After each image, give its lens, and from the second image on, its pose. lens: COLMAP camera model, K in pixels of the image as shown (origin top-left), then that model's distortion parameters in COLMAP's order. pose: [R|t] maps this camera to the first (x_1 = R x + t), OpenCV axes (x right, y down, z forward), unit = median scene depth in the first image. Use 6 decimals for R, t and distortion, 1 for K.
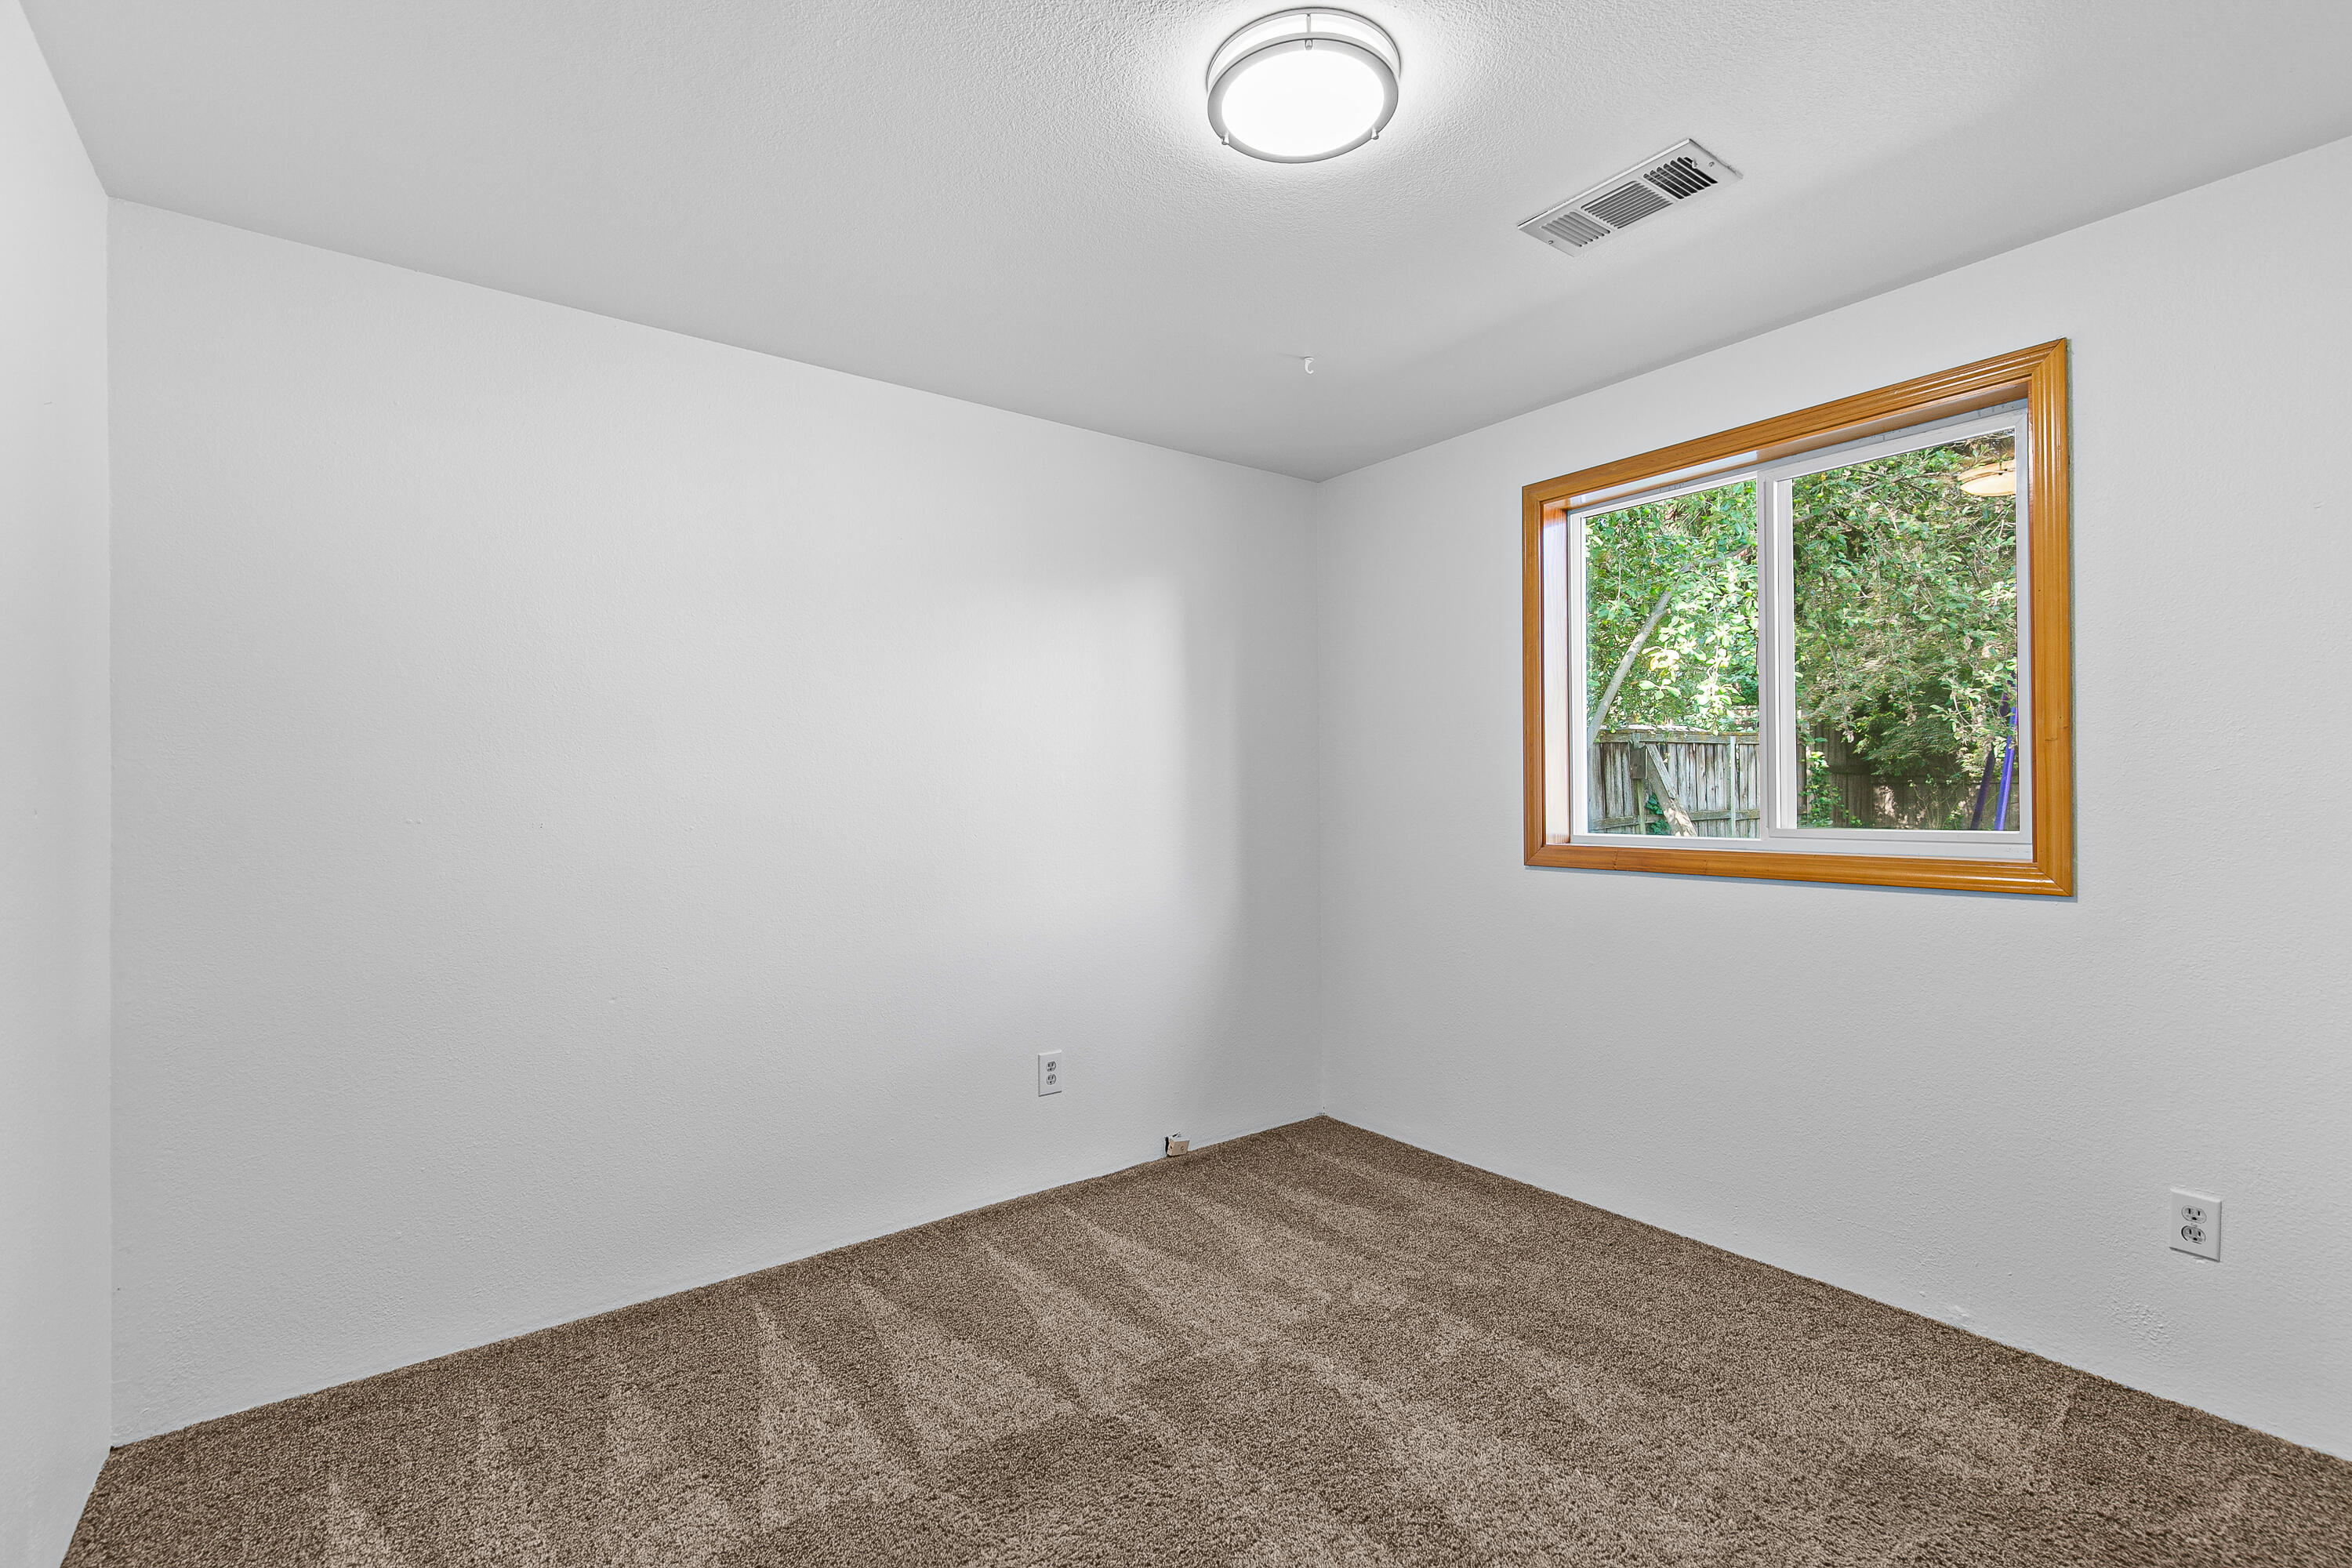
lens RADIAL K [[1066.0, 0, 1180.2], [0, 1066.0, 792.1], [0, 0, 1]] dist [0.009997, -0.000723]
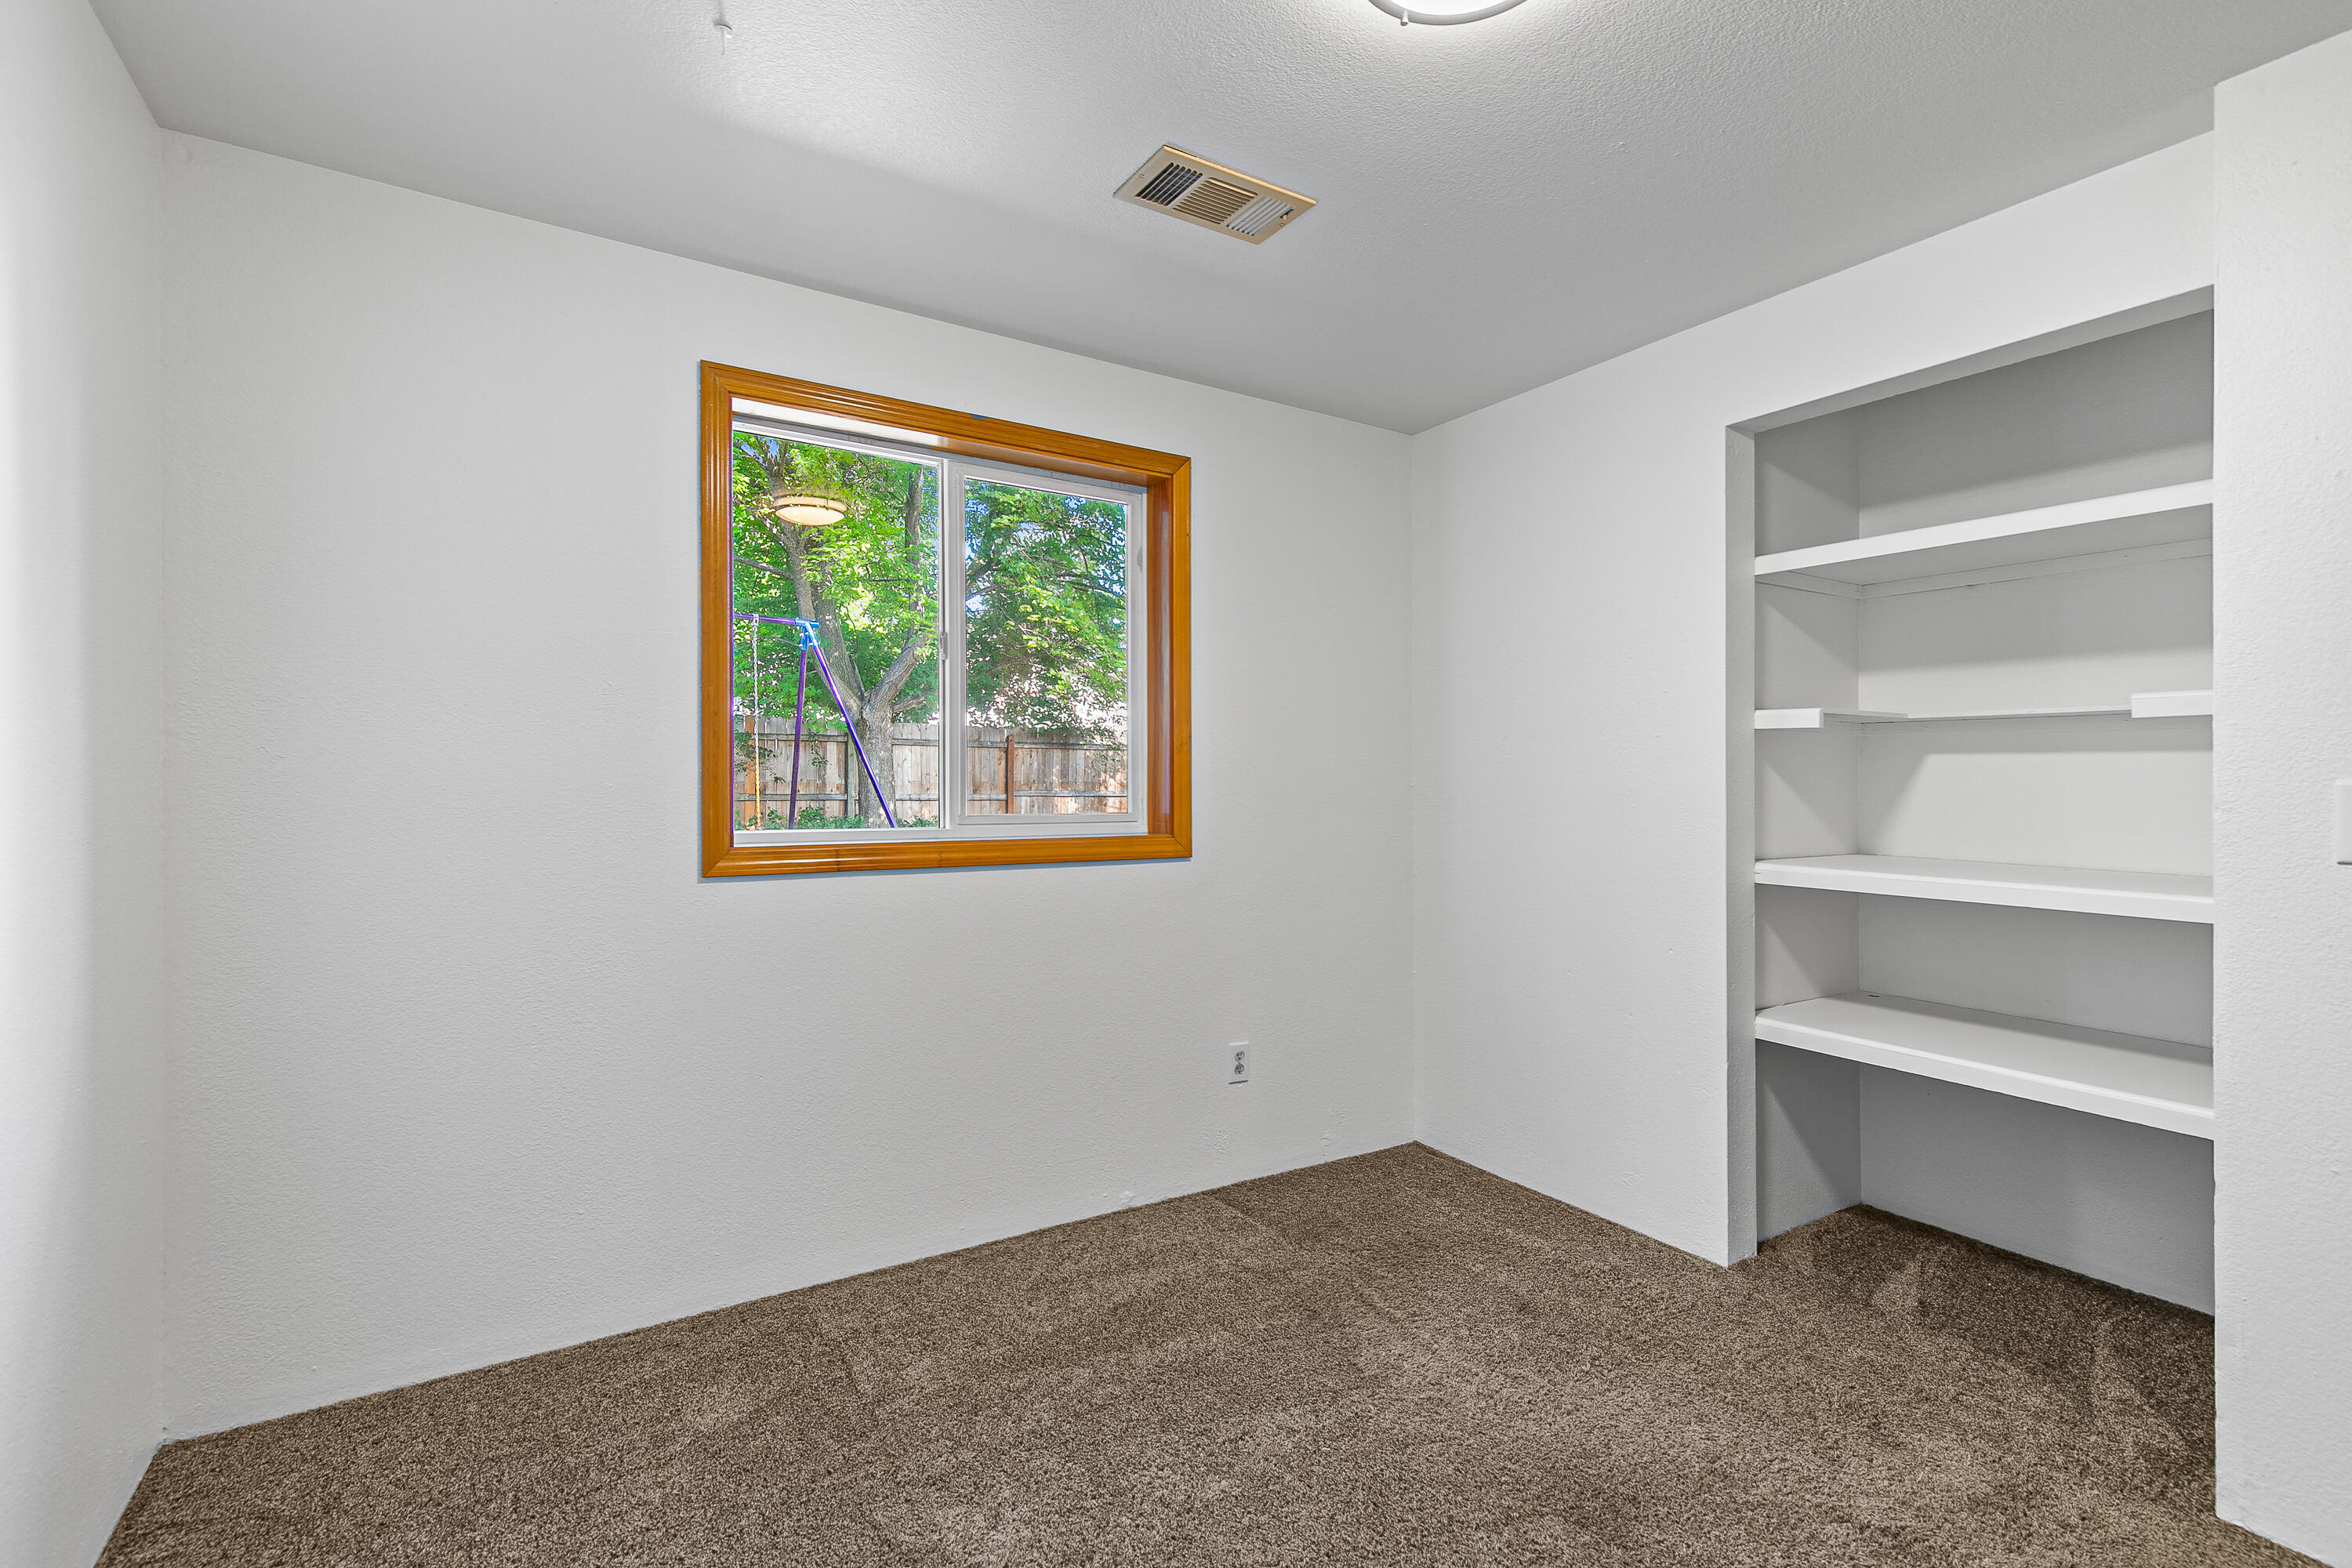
lens RADIAL K [[1066.0, 0, 1175.7], [0, 1066.0, 781.5], [0, 0, 1]] dist [0.009997, -0.000723]
pose [[0.083265, 0.006568, 0.996506, -0.429306], [-0.006244, 0.999962, -0.006069, 0.005530], [-0.996508, -0.005717, 0.083303, 0.694639]]
